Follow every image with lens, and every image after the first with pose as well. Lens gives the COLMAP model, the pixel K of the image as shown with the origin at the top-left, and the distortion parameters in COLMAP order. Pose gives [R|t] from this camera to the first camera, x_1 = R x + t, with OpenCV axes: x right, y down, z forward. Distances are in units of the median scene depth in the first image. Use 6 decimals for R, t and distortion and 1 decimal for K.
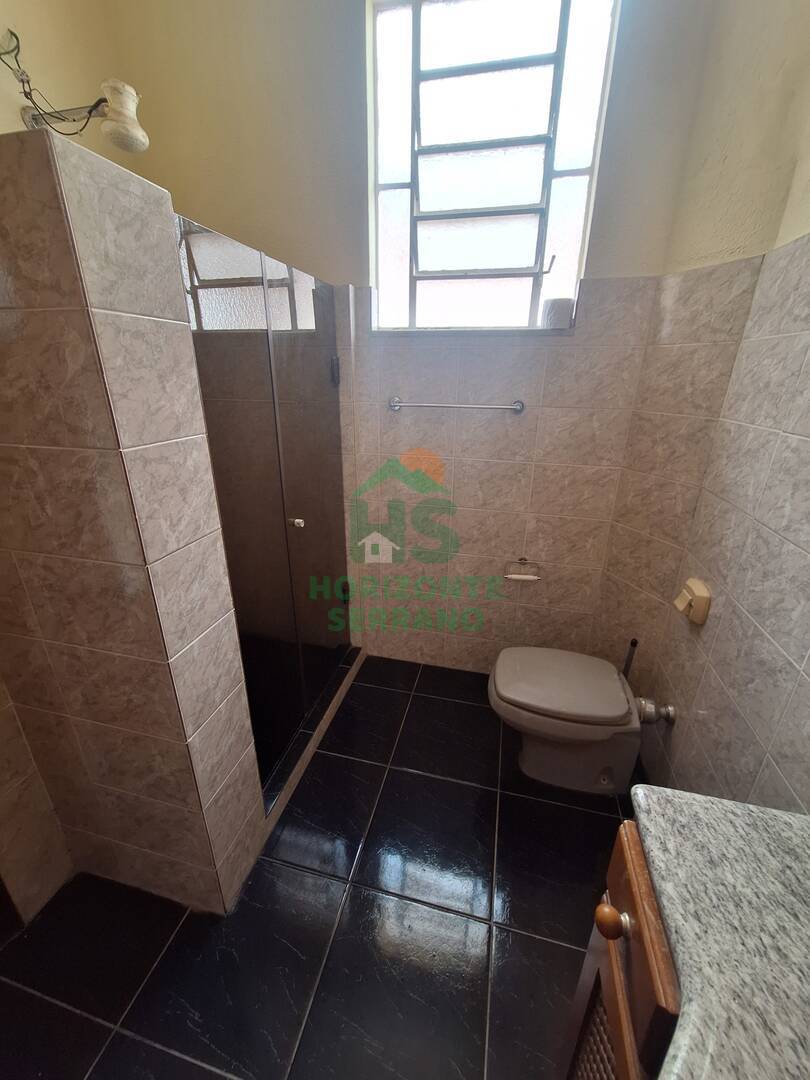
lens RADIAL K [[430.7, 0, 404.5], [0, 430.7, 540.0], [0, 0, 1]] dist [-0.009590, 0.001581]
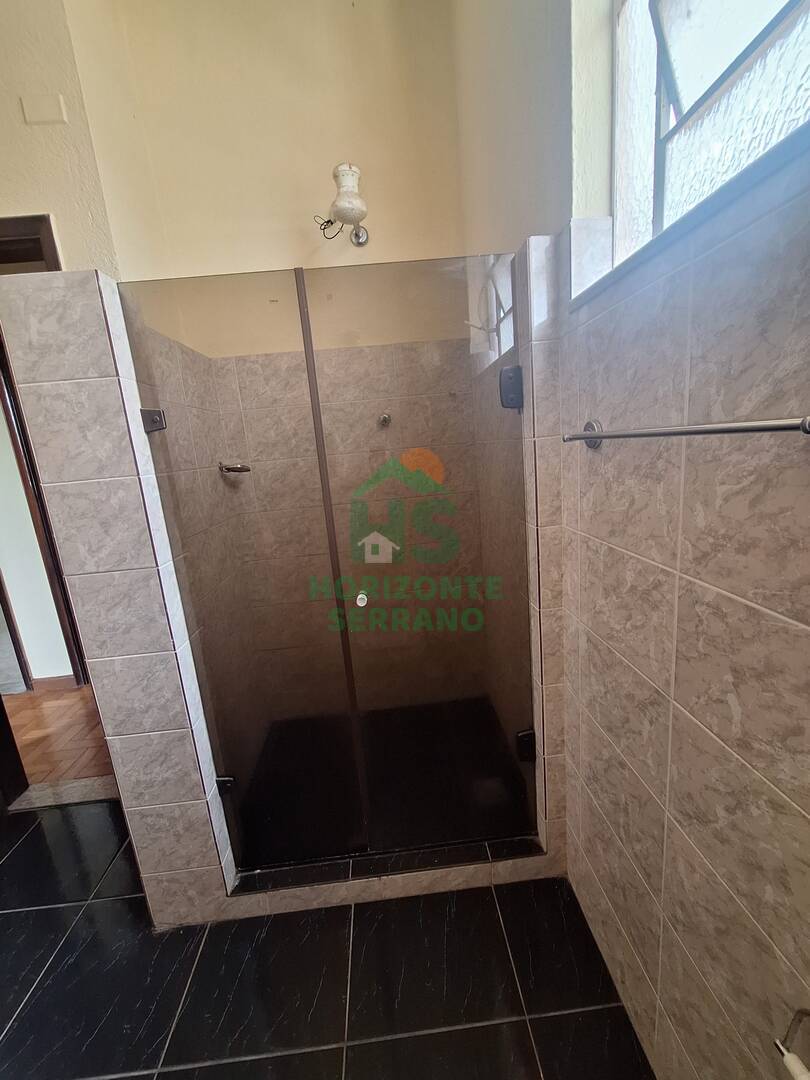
lens RADIAL K [[430.7, 0, 405.3], [0, 430.7, 536.7], [0, 0, 1]] dist [-0.009590, 0.001581]
pose [[0.291716, 0.165686, -0.942046, 0.798901], [-0.265527, 0.960201, 0.086655, -0.397519], [0.918911, 0.224860, 0.324100, 1.391842]]
